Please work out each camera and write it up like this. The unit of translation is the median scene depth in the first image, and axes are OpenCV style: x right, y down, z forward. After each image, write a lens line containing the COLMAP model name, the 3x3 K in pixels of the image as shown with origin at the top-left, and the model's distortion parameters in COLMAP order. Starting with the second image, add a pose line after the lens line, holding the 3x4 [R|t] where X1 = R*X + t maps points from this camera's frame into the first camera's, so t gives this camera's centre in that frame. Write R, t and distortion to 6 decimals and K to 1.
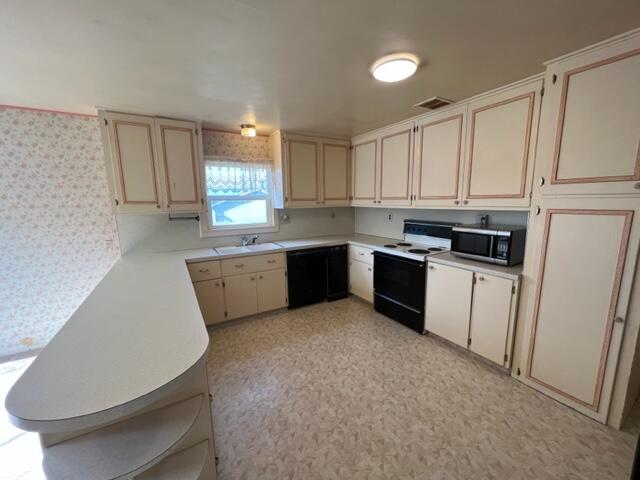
lens RADIAL K [[259.1, 0, 320.7], [0, 259.1, 239.9], [0, 0, 1]] dist [0.000277, 0.000018]
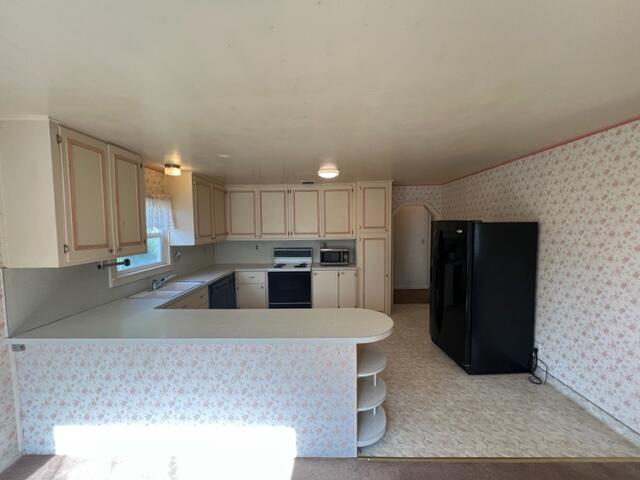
lens RADIAL K [[257.0, 0, 320.1], [0, 257.0, 239.8], [0, 0, 1]] dist [-0.001293, -0.000002]
pose [[0.521356, -0.039436, 0.852428, -0.886953], [0.135921, 0.990016, -0.037330, -0.042508], [-0.842445, 0.135325, 0.521511, 0.044048]]
